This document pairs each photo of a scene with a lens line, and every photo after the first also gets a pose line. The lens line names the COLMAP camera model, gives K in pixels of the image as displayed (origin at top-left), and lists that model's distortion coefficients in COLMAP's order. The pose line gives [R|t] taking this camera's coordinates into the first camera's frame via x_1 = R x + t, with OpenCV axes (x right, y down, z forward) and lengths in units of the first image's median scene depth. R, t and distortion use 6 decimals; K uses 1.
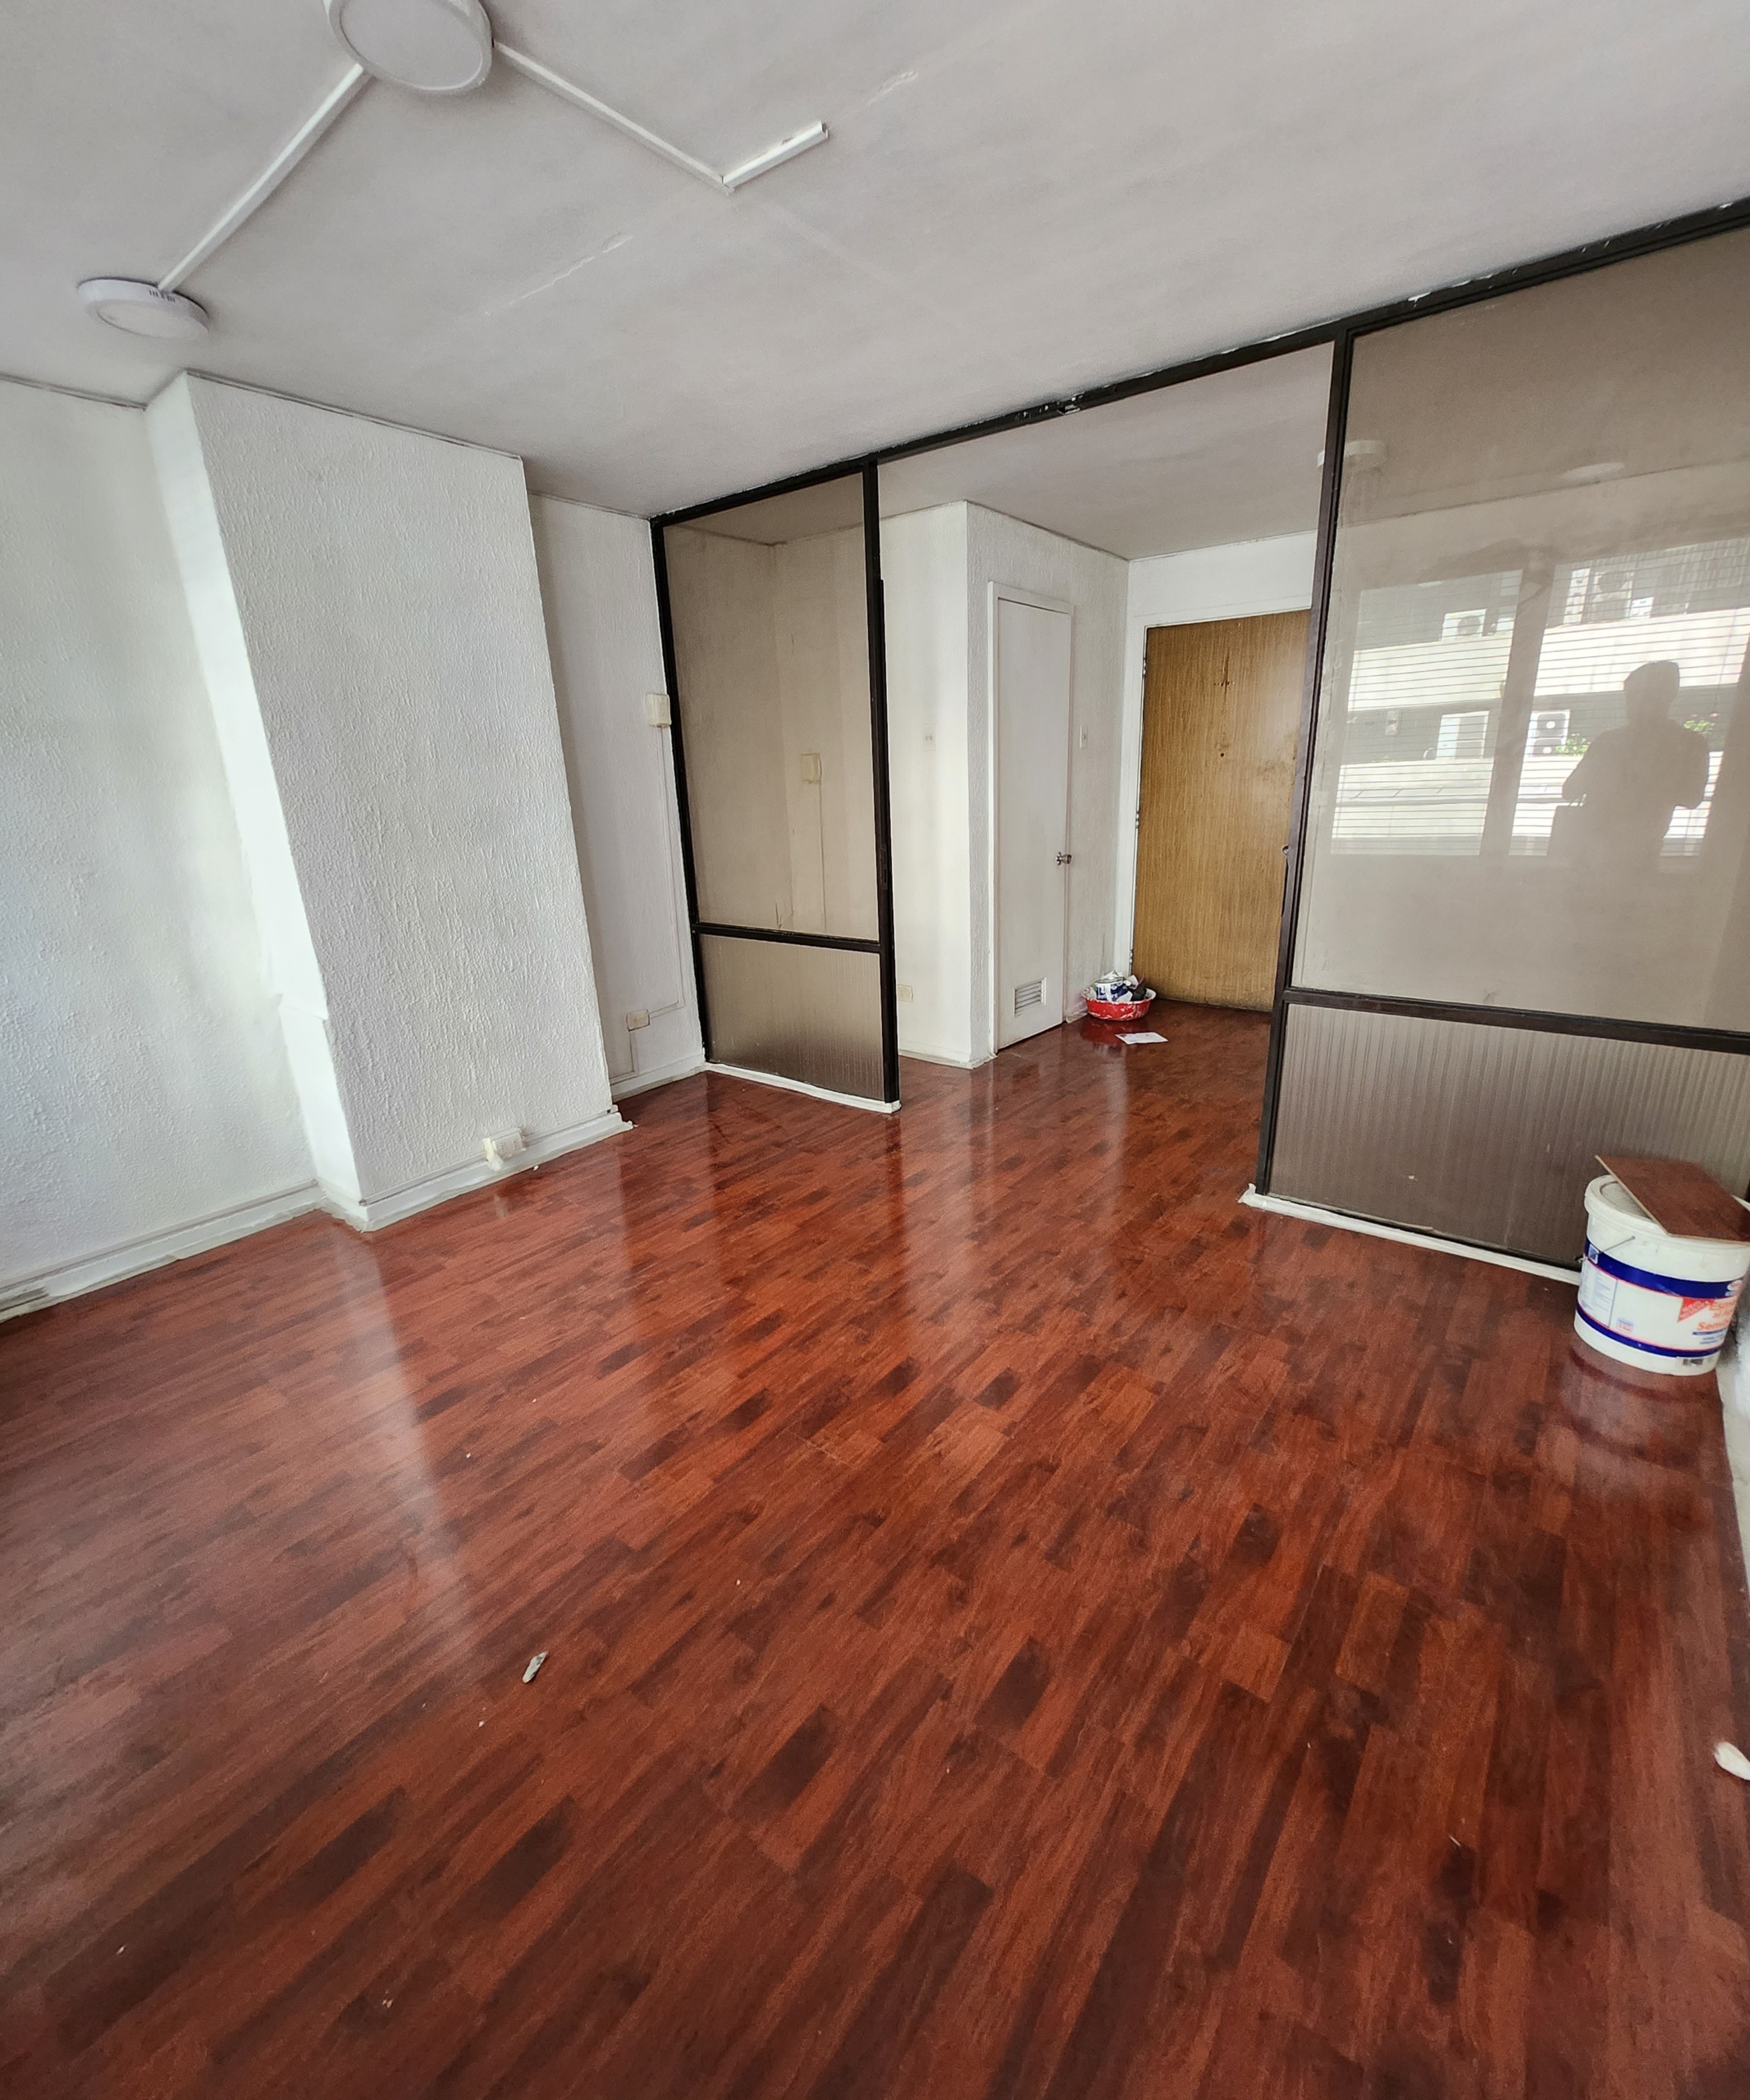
lens RADIAL K [[918.3, 0, 880.8], [0, 918.3, 1050.0], [0, 0, 1]] dist [-0.012118, 0.006398]
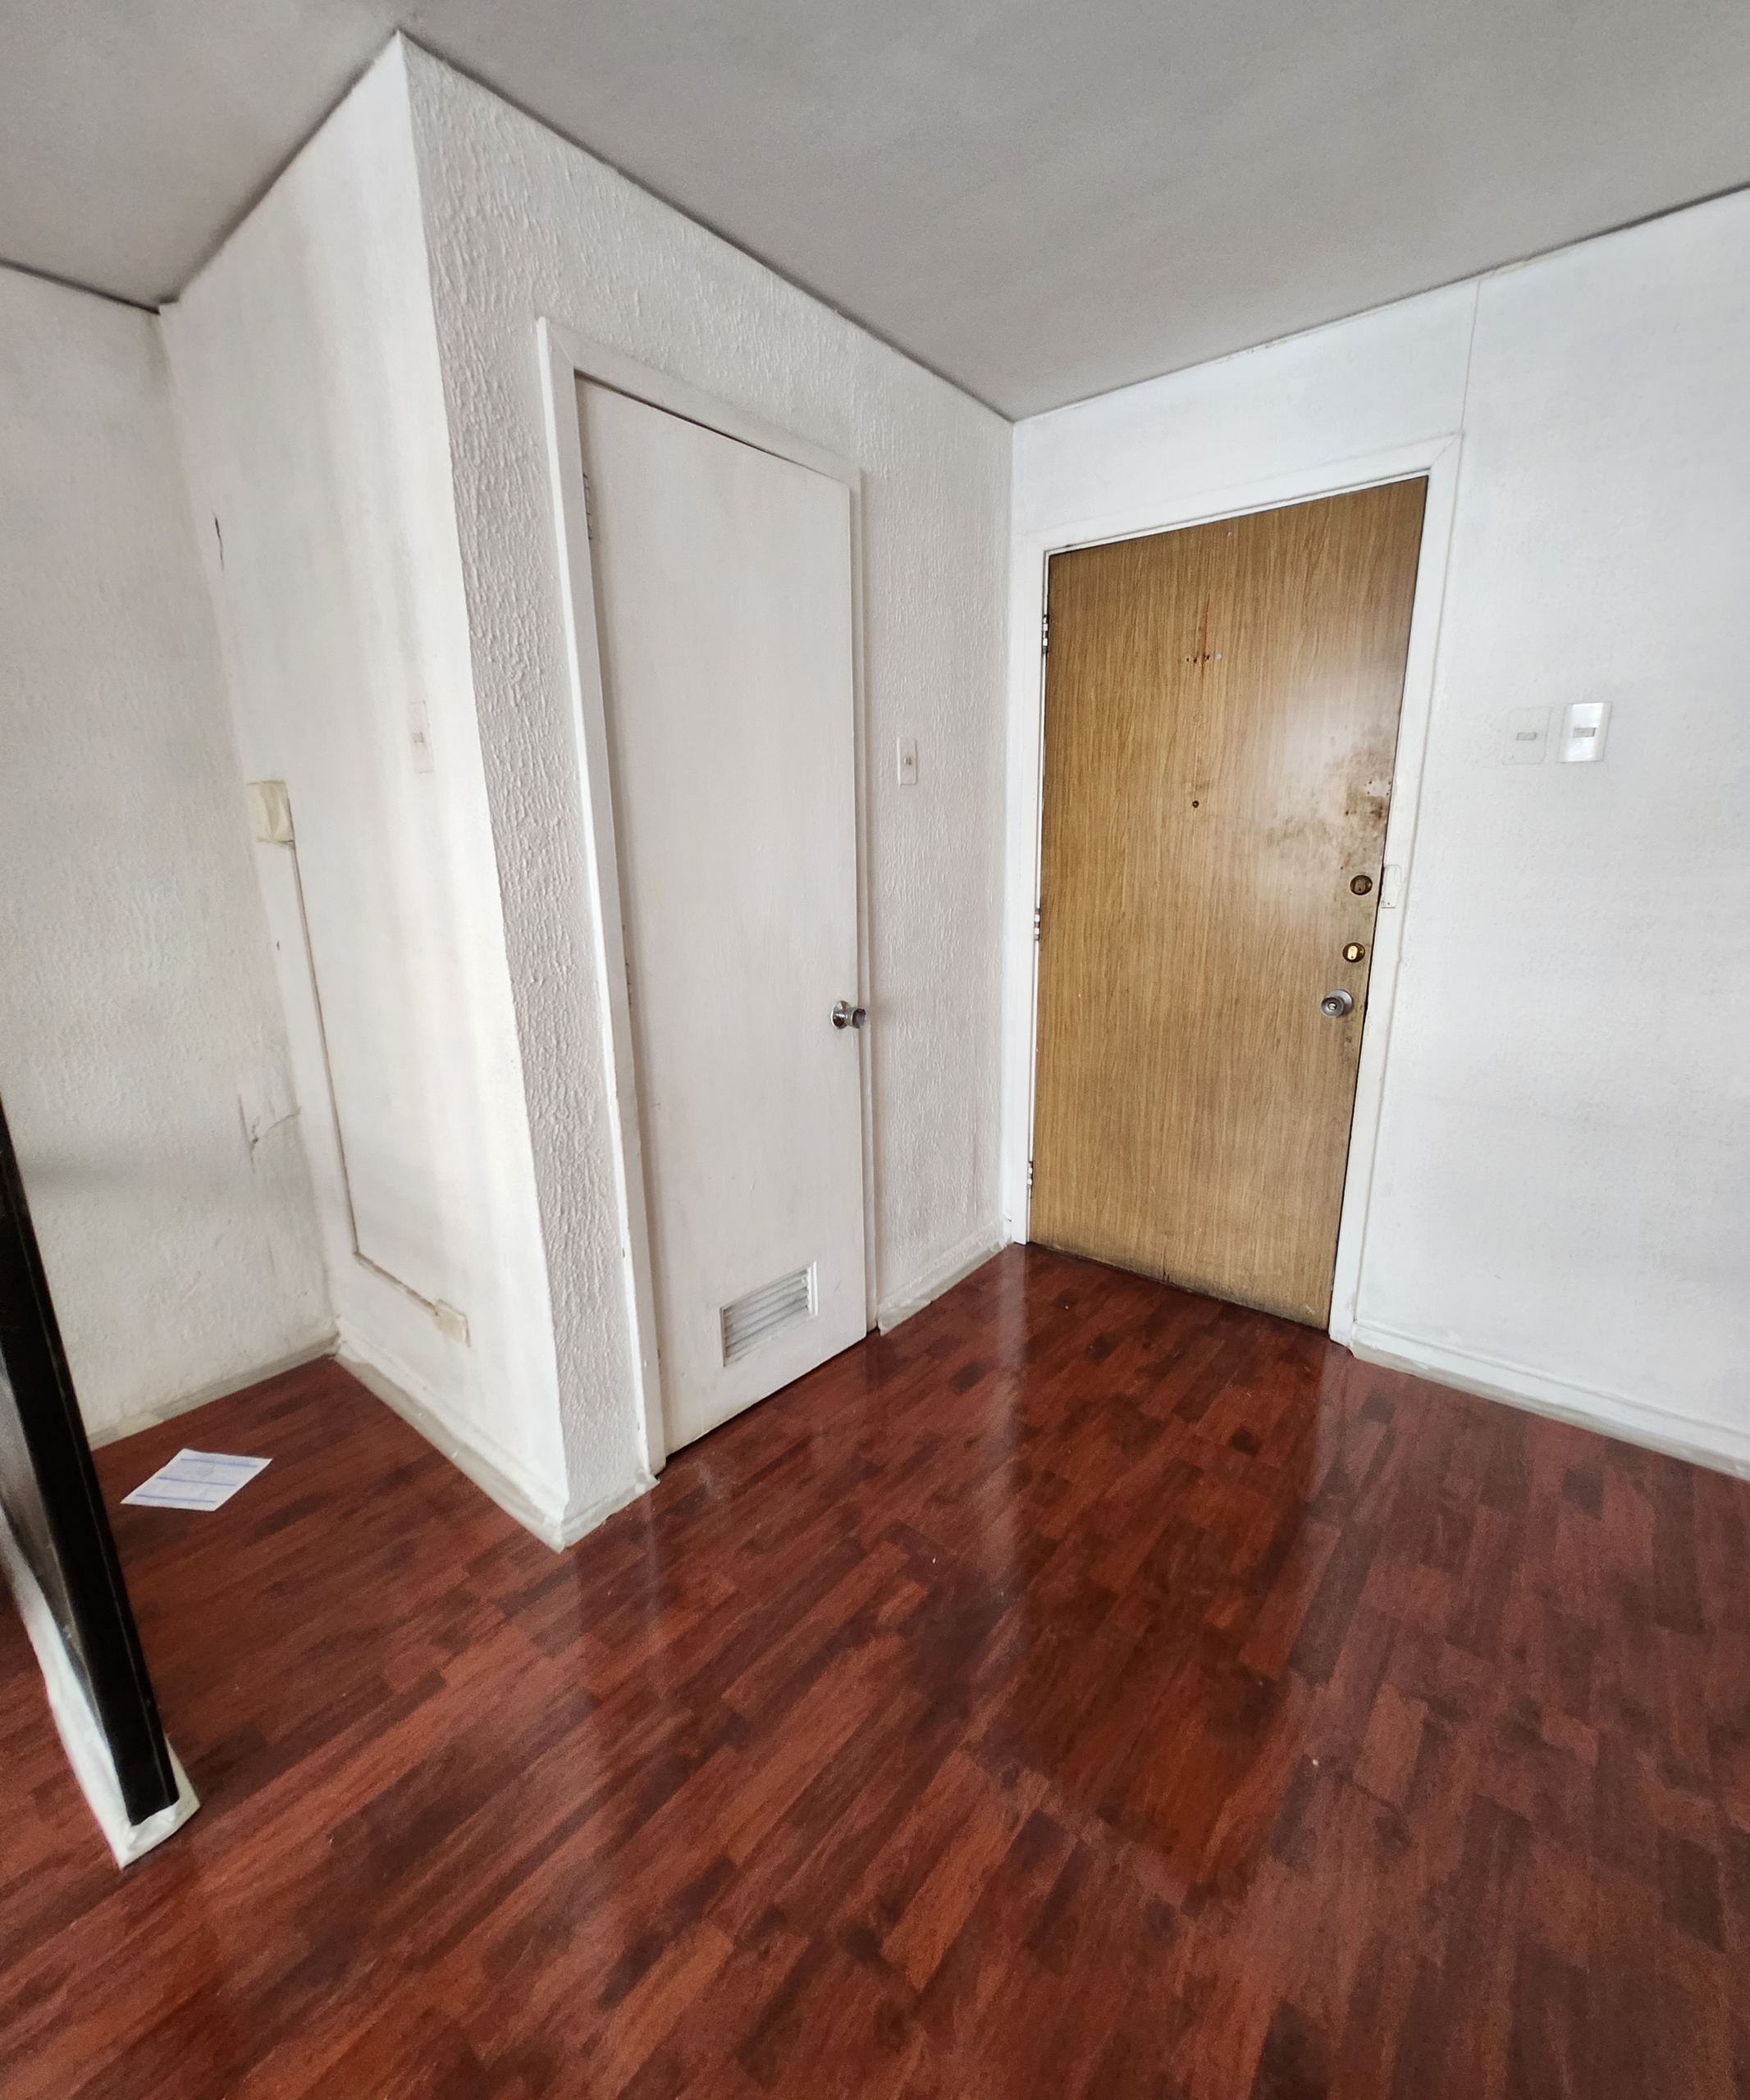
lens RADIAL K [[911.1, 0, 878.2], [0, 911.1, 1053.8], [0, 0, 1]] dist [0.000848, 0.000148]
pose [[0.999672, 0.022095, -0.012926, 0.327058], [-0.022755, 0.998314, -0.053404, -0.244691], [0.011724, 0.053680, 0.998489, 0.798406]]
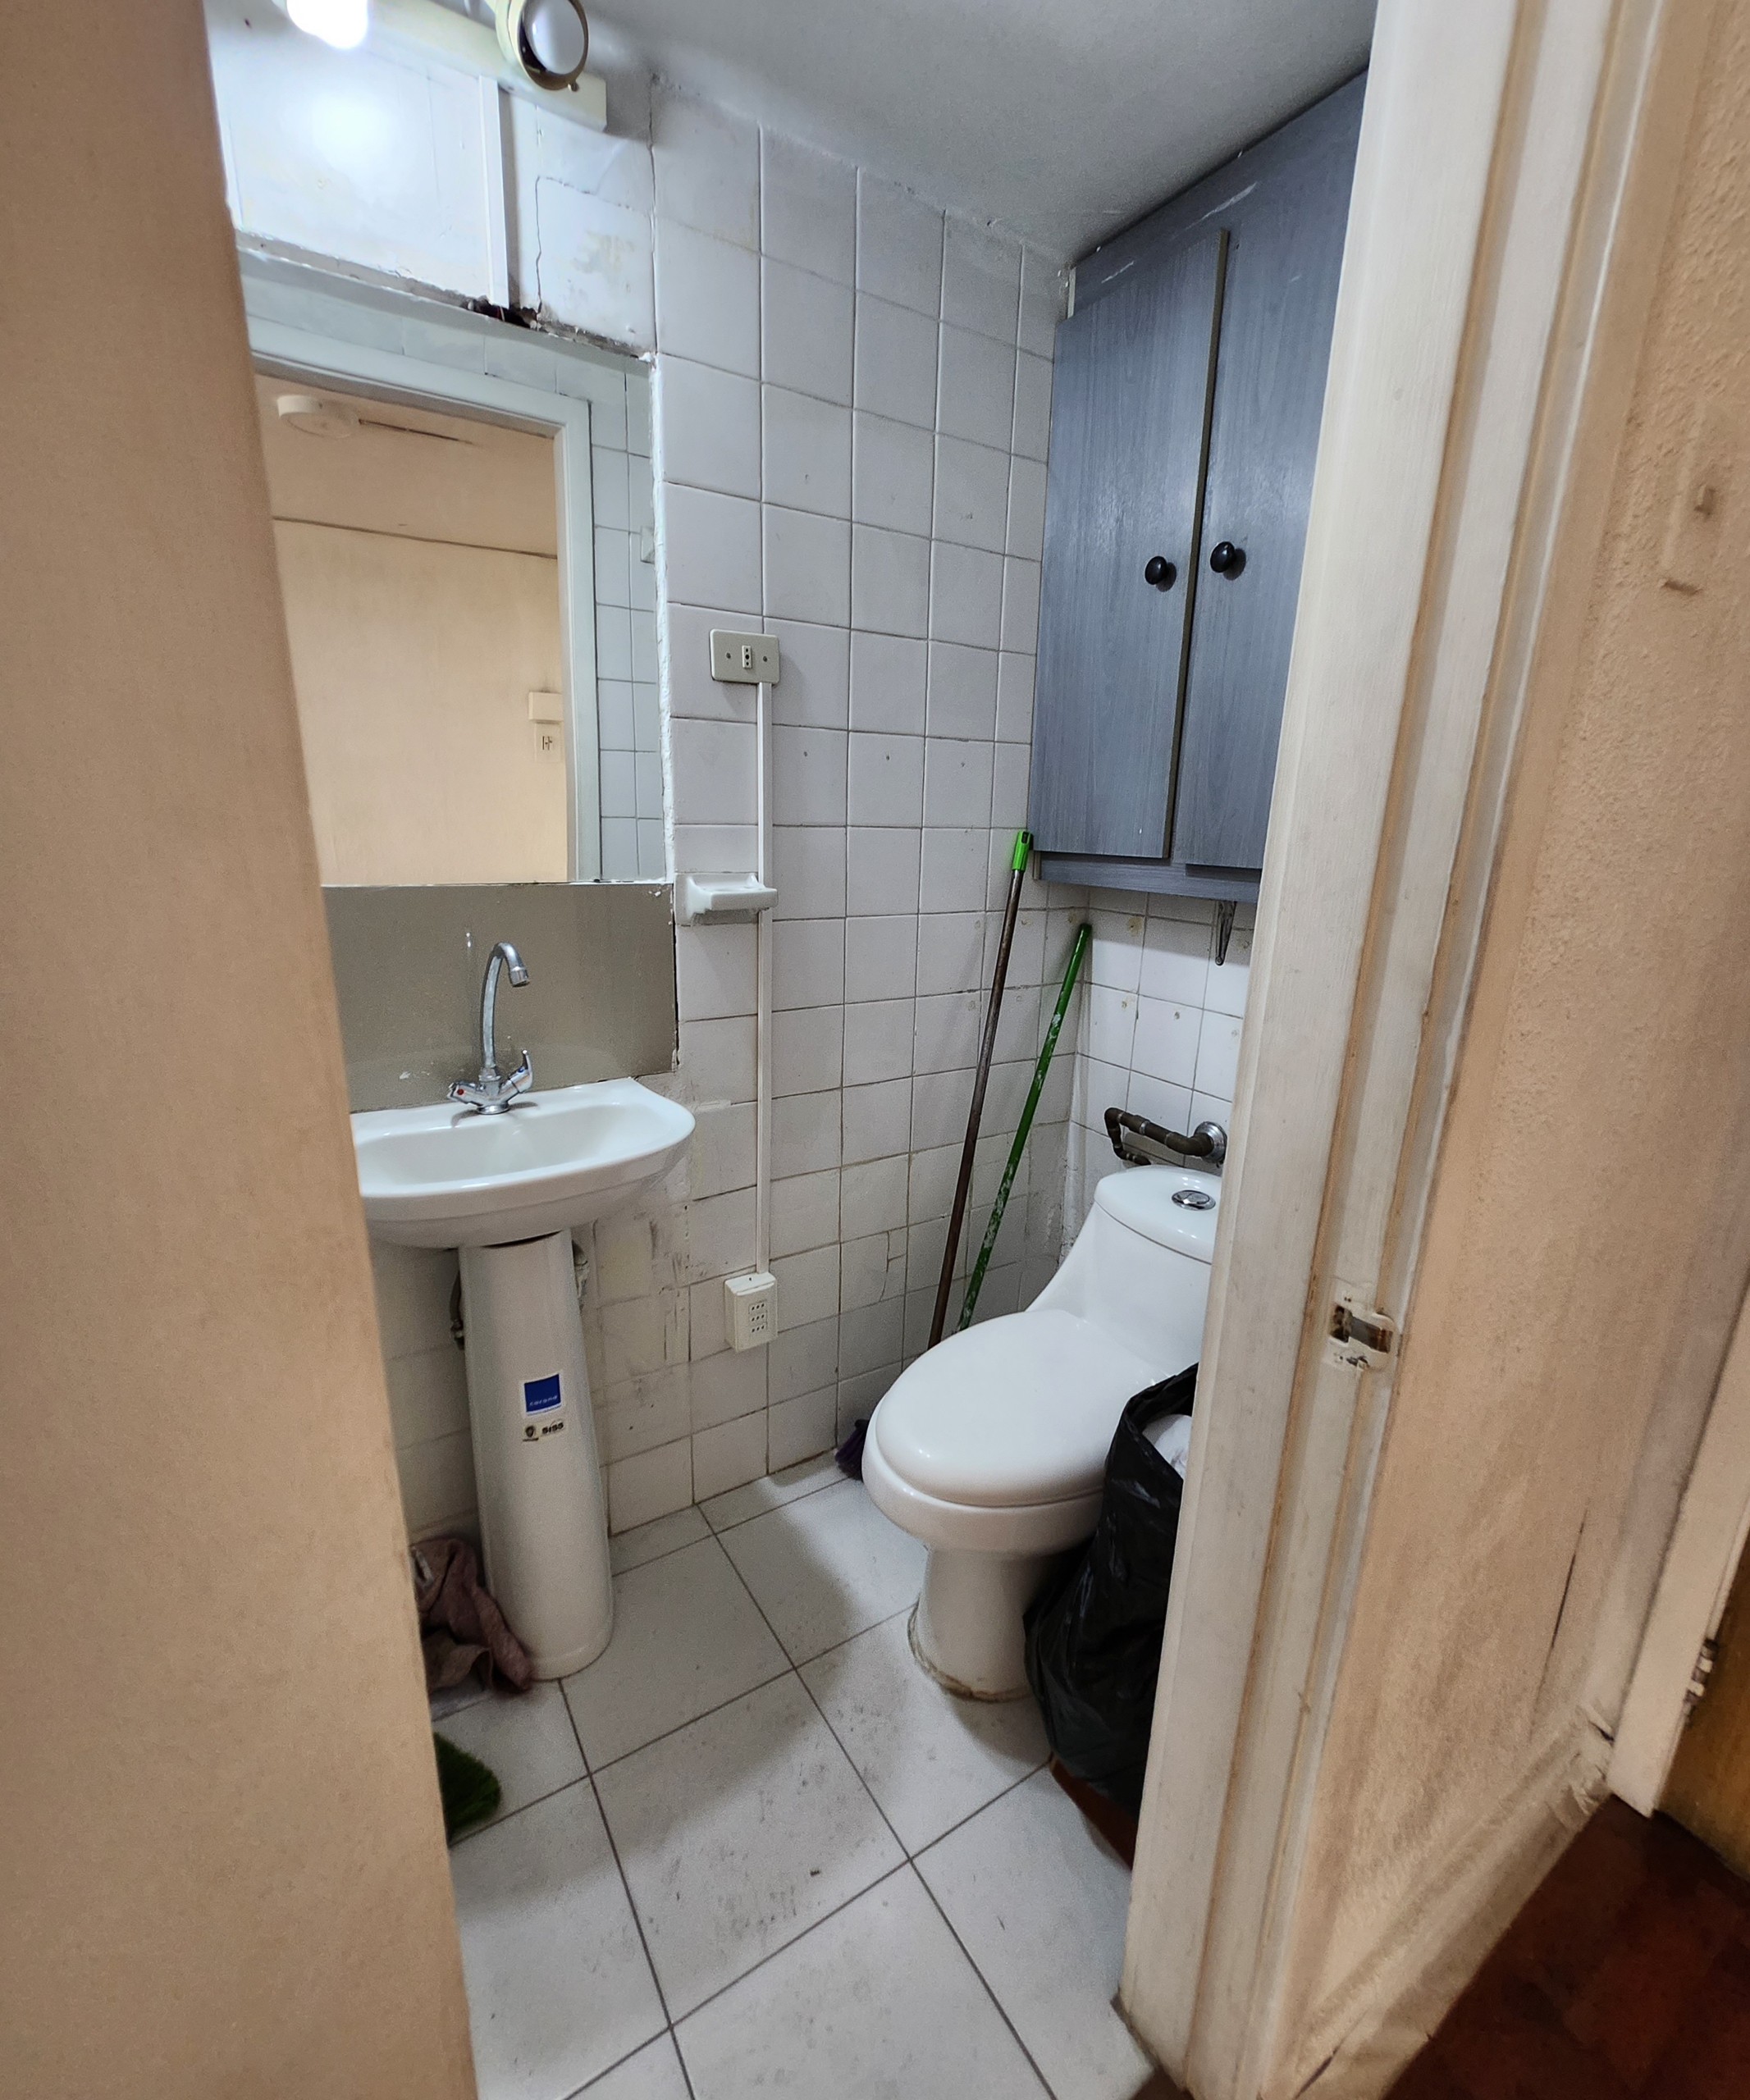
lens RADIAL K [[911.1, 0, 878.2], [0, 911.1, 1053.8], [0, 0, 1]] dist [0.000848, 0.000148]
pose [[0.937618, 0.143772, -0.316546, 0.247227], [-0.154126, 0.988021, -0.007776, -0.362378], [0.311636, 0.056079, 0.948545, 1.278072]]
